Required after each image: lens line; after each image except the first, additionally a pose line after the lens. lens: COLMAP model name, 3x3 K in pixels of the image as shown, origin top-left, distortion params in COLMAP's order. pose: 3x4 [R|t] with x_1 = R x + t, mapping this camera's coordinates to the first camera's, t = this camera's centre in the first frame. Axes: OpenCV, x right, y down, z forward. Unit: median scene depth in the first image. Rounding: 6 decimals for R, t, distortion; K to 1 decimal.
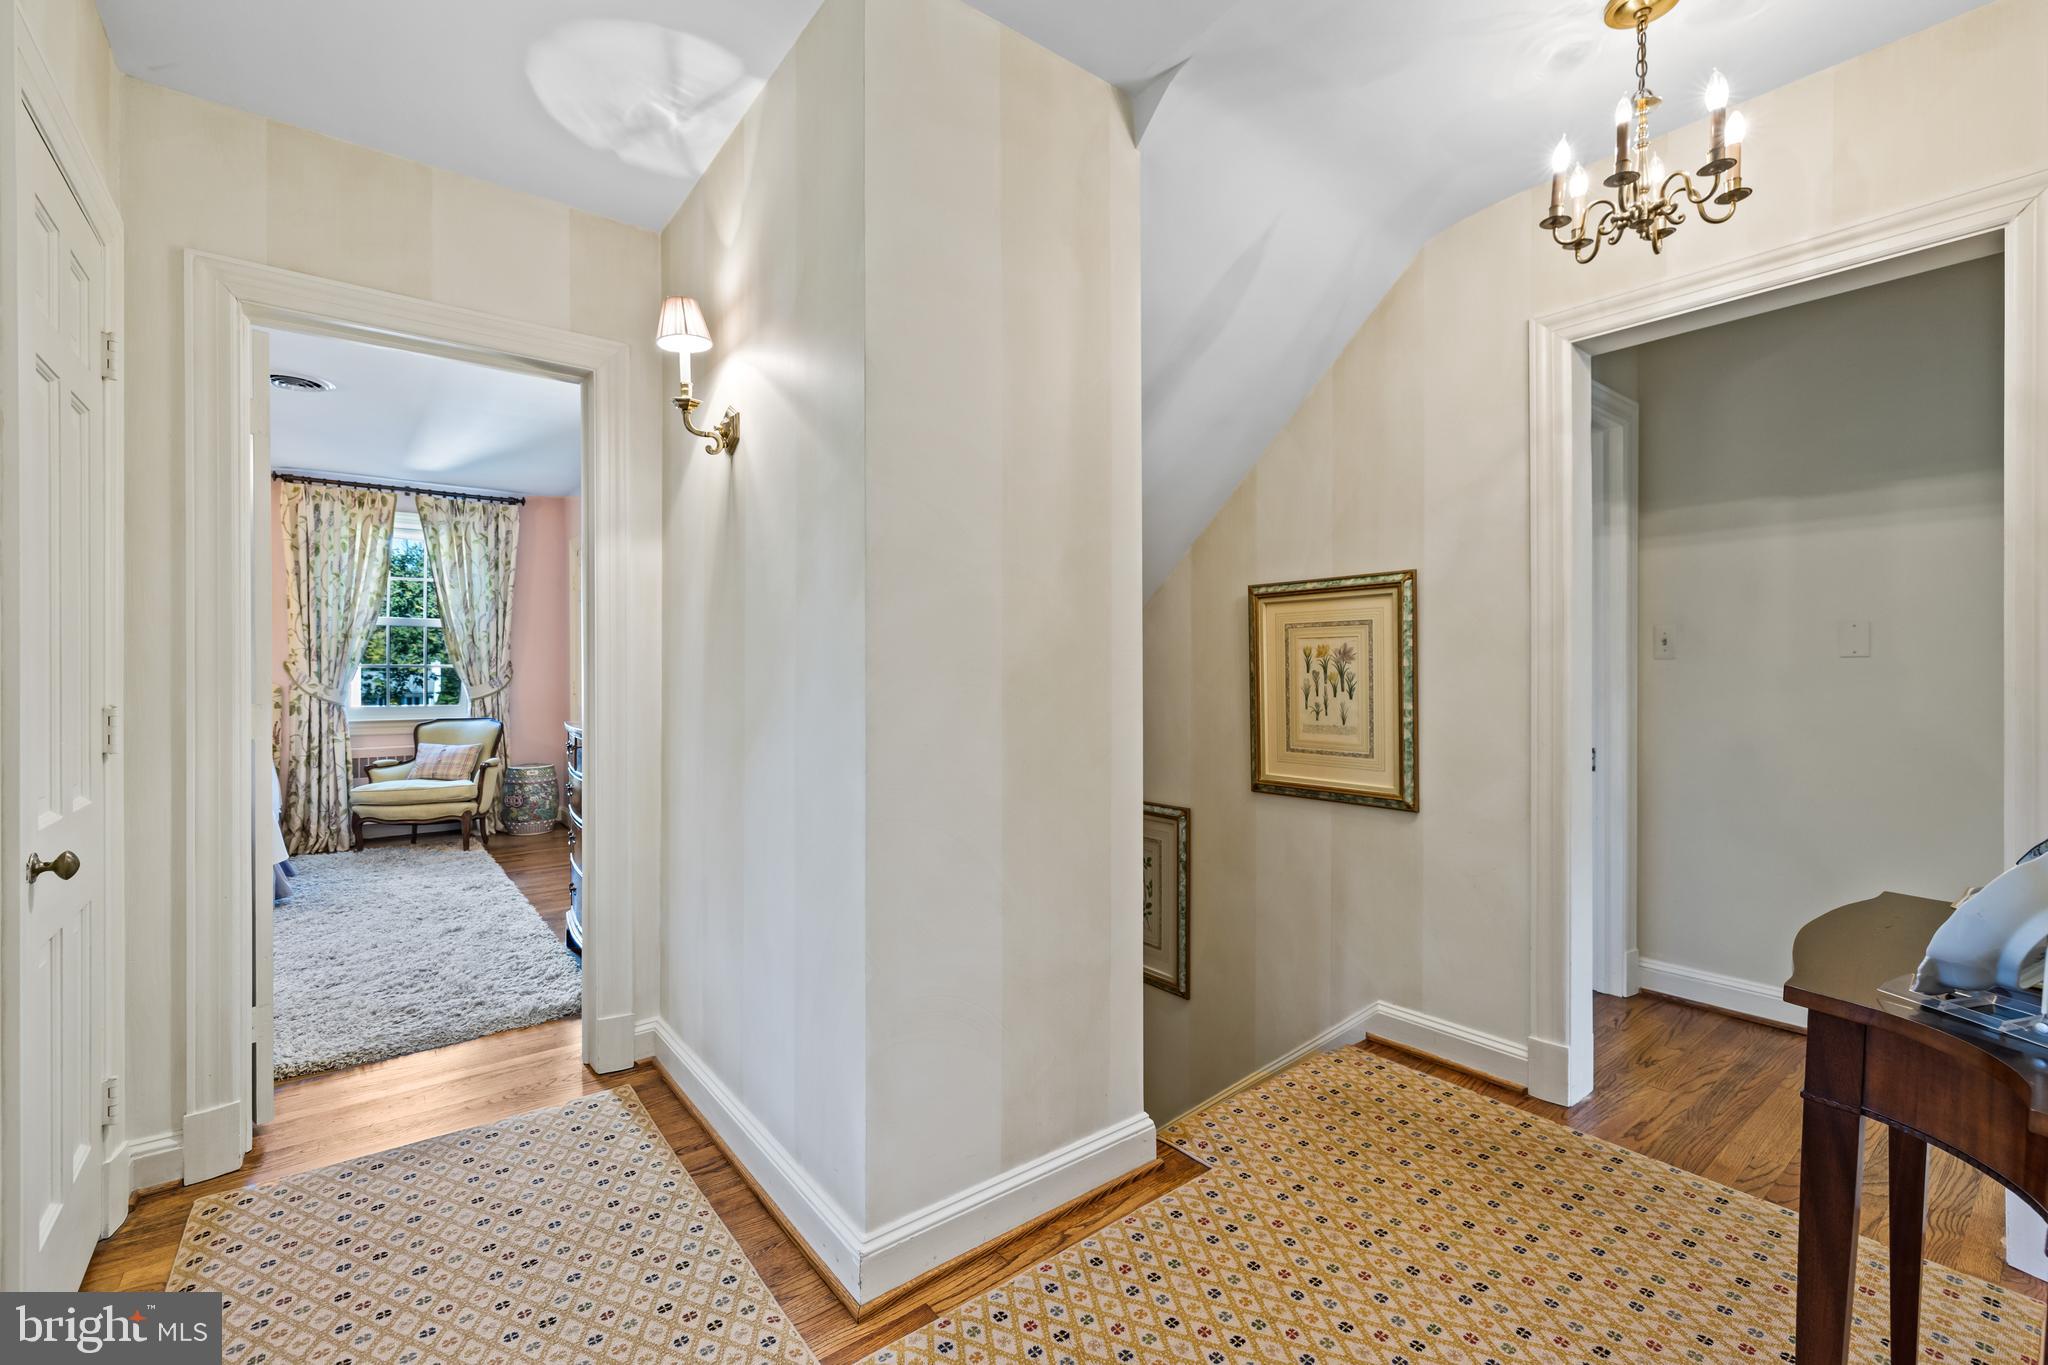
lens RADIAL K [[872.1, 0, 1023.9], [0, 872.1, 677.7], [0, 0, 1]] dist [0.002507, 0.000485]
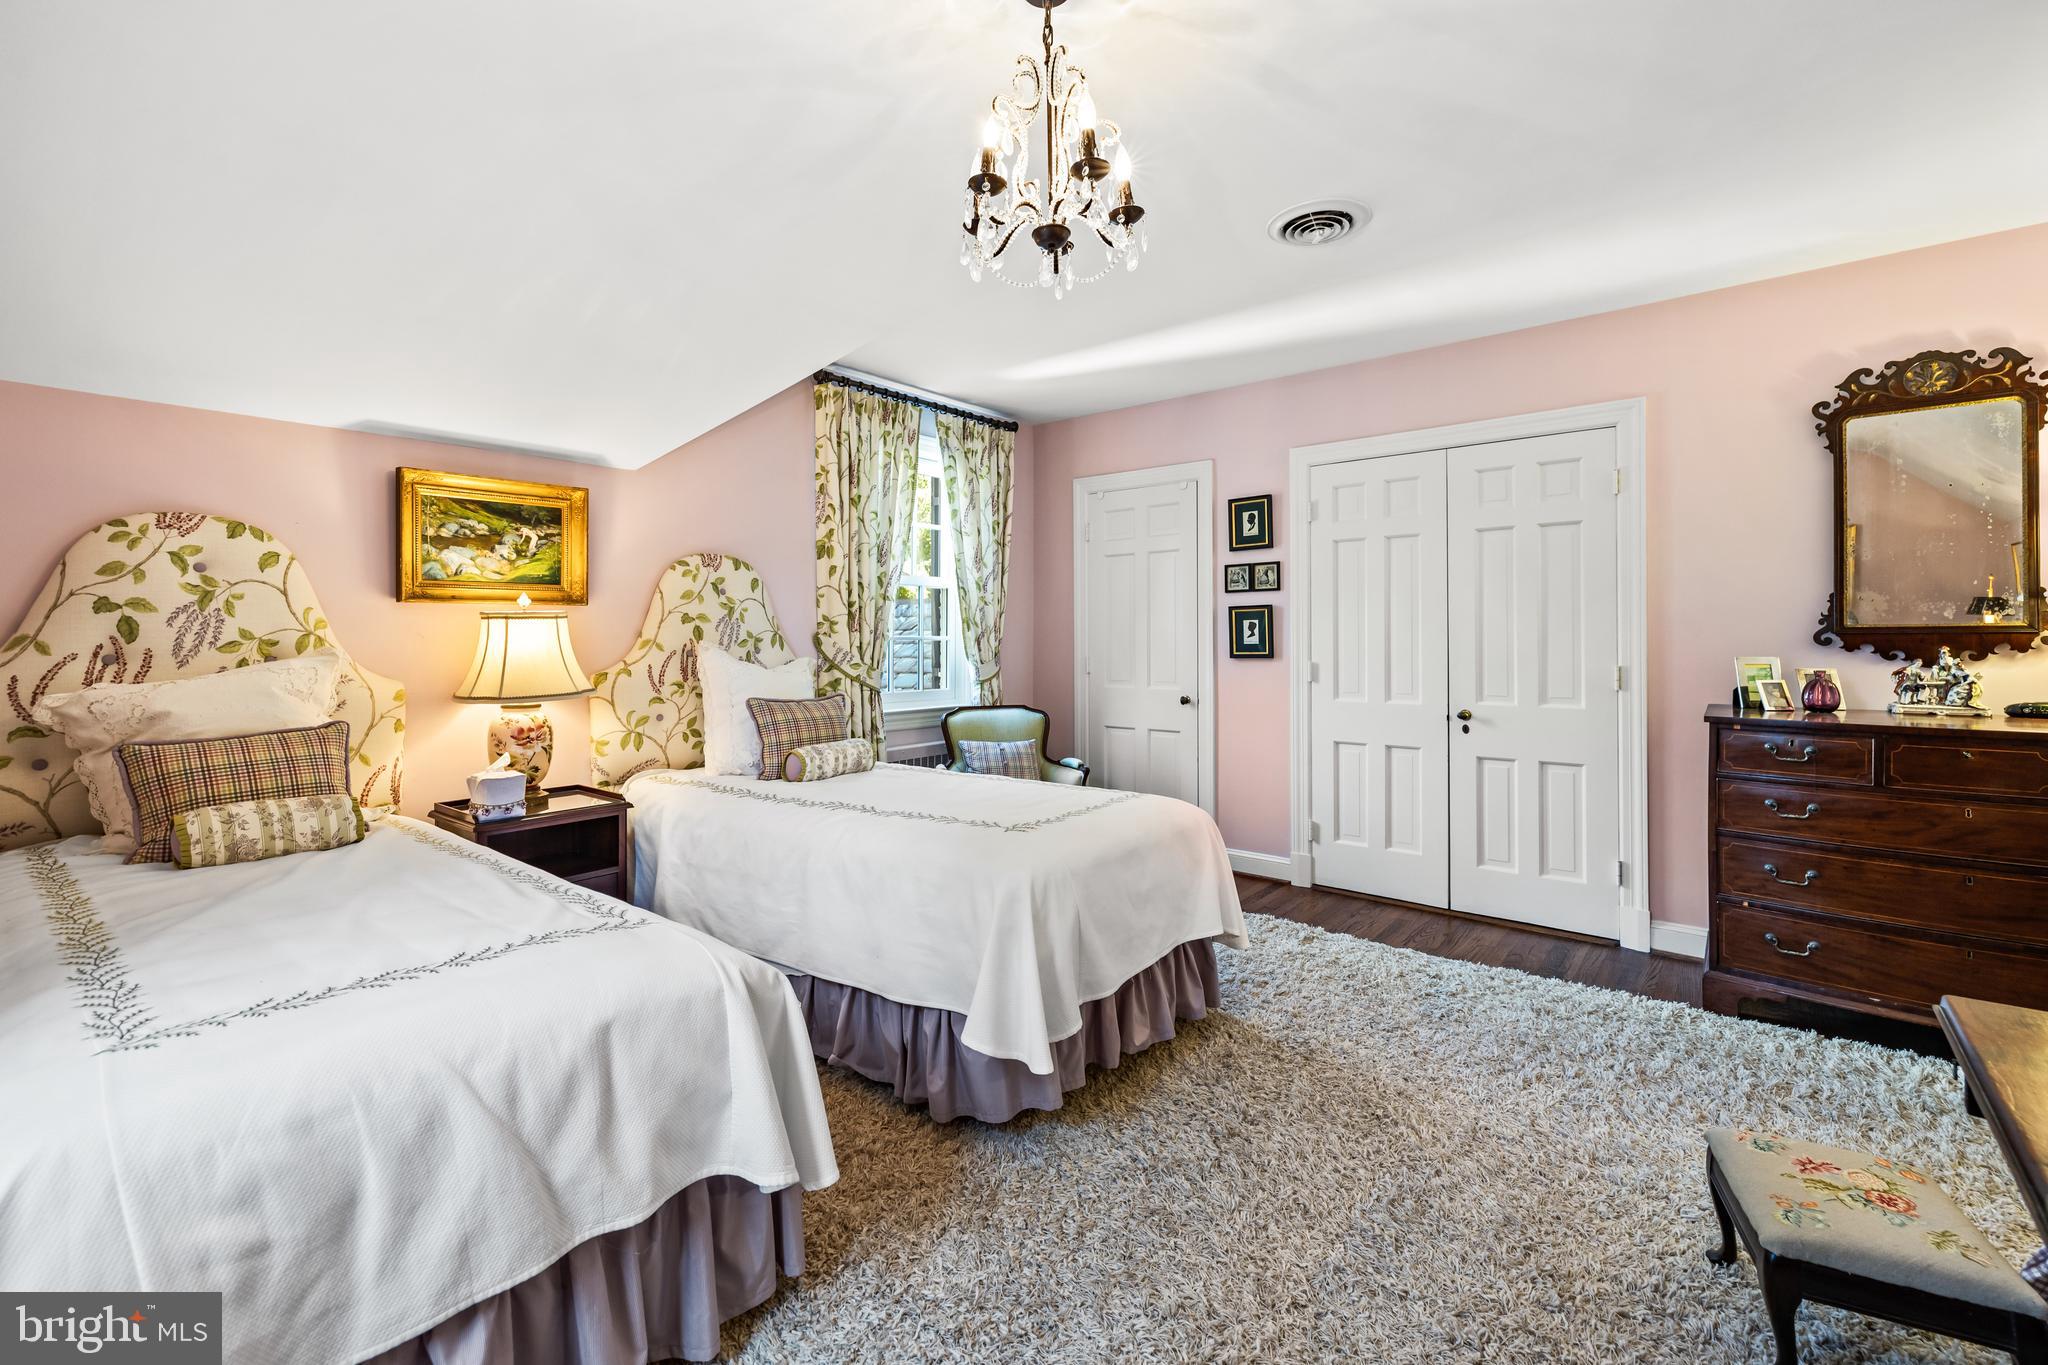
lens RADIAL K [[872.1, 0, 1022.0], [0, 872.1, 638.0], [0, 0, 1]] dist [0.002507, 0.000485]
pose [[0.980197, 0.000843, 0.198025, -0.801193], [0.000358, 0.999982, -0.006031, -0.009119], [-0.198027, 0.005983, 0.980178, 0.256683]]
